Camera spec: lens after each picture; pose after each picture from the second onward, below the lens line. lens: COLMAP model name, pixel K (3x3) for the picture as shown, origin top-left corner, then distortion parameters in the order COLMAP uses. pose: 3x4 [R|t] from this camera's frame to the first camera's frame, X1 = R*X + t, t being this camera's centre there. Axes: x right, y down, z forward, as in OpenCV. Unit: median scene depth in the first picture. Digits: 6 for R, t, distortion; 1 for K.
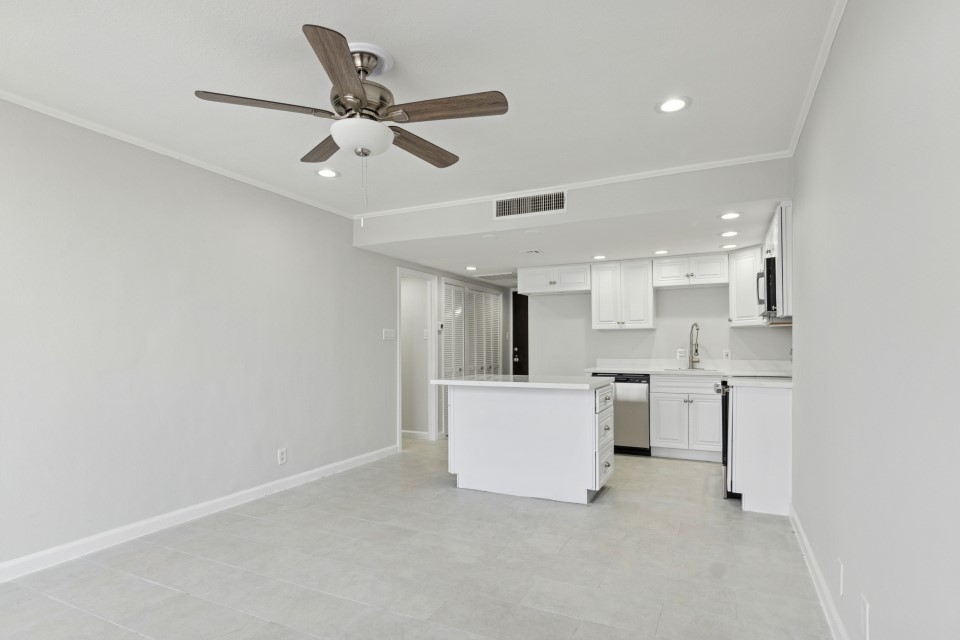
lens RADIAL K [[501.5, 0, 479.2], [0, 501.5, 339.8], [0, 0, 1]] dist [-0.019229, -0.000187]
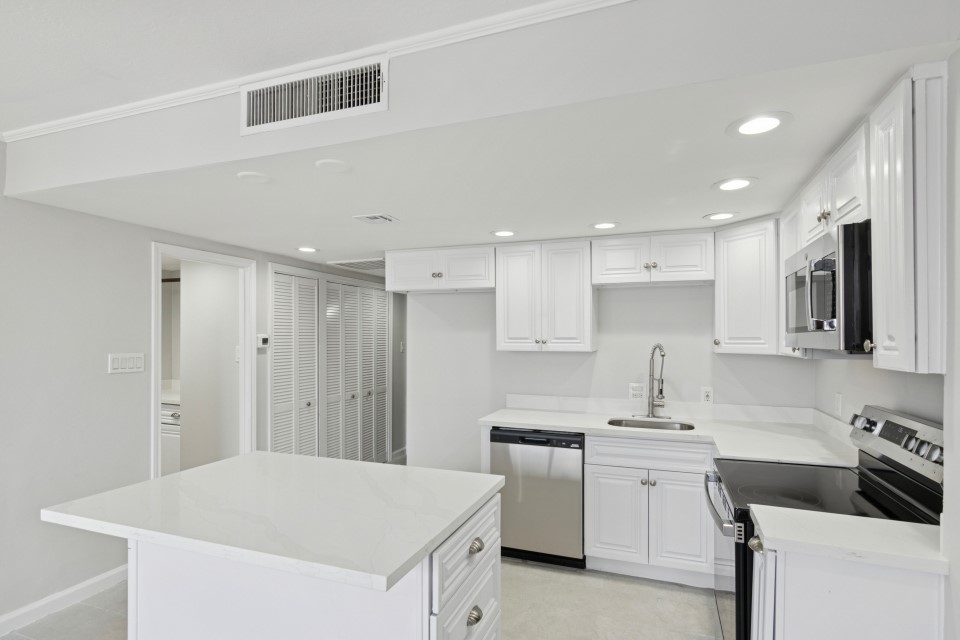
lens RADIAL K [[498.9, 0, 480.3], [0, 498.9, 329.5], [0, 0, 1]] dist [-0.002669, -0.000718]
pose [[0.995481, 0.007357, 0.094680, 0.156043], [-0.007114, 0.999970, -0.002904, -0.048361], [-0.094698, 0.002217, 0.995504, 0.410411]]
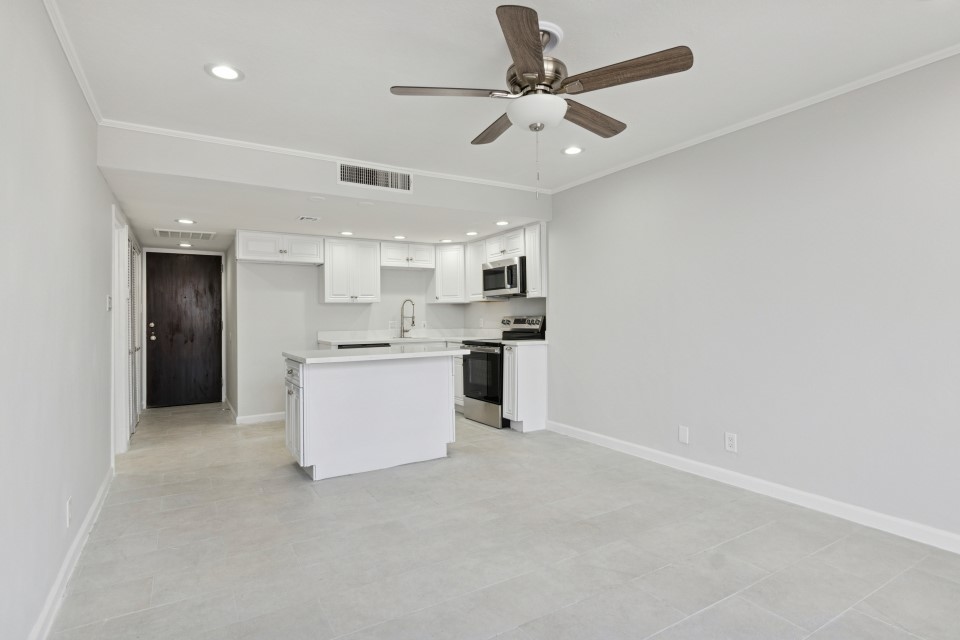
lens RADIAL K [[483.4, 0, 480.9], [0, 483.4, 313.8], [0, 0, 1]] dist [0.003605, 0.000109]
pose [[0.543325, 0.002225, 0.839519, -0.448747], [-0.001905, 0.999997, -0.001417, 0.002861], [-0.839520, -0.000830, 0.543328, 0.222680]]
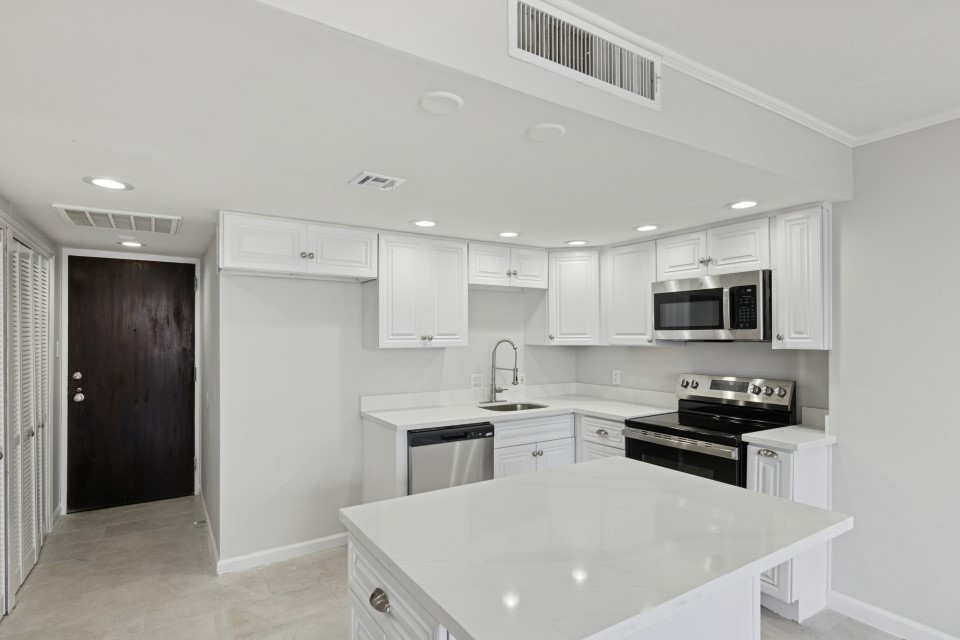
lens RADIAL K [[496.1, 0, 482.0], [0, 496.1, 335.7], [0, 0, 1]] dist [0.002313, 0.000230]
pose [[0.525792, 0.002086, 0.850610, -0.200056], [-0.012834, 0.999903, 0.005481, -0.042423], [-0.850516, -0.013798, 0.525768, 0.650262]]
